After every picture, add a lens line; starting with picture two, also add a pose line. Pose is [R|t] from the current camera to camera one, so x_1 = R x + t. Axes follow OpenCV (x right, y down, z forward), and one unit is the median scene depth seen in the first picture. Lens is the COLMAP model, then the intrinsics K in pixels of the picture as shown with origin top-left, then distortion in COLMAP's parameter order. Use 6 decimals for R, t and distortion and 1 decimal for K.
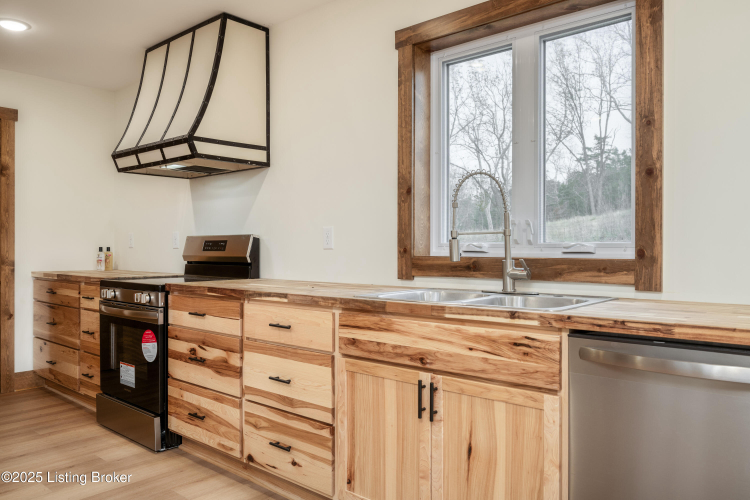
lens RADIAL K [[567.9, 0, 374.2], [0, 567.9, 247.1], [0, 0, 1]] dist [0.004693, 0.002762]
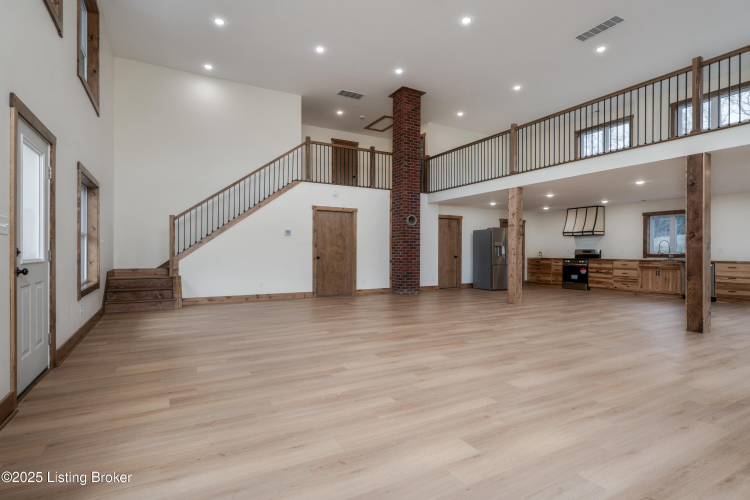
lens RADIAL K [[368.4, 0, 373.9], [0, 368.4, 255.2], [0, 0, 1]] dist [-0.004032, -0.001060]
pose [[0.941757, 0.007220, -0.336215, -1.196165], [-0.005964, 0.999971, 0.004770, 0.027569], [0.336240, -0.002488, 0.941773, -3.183228]]
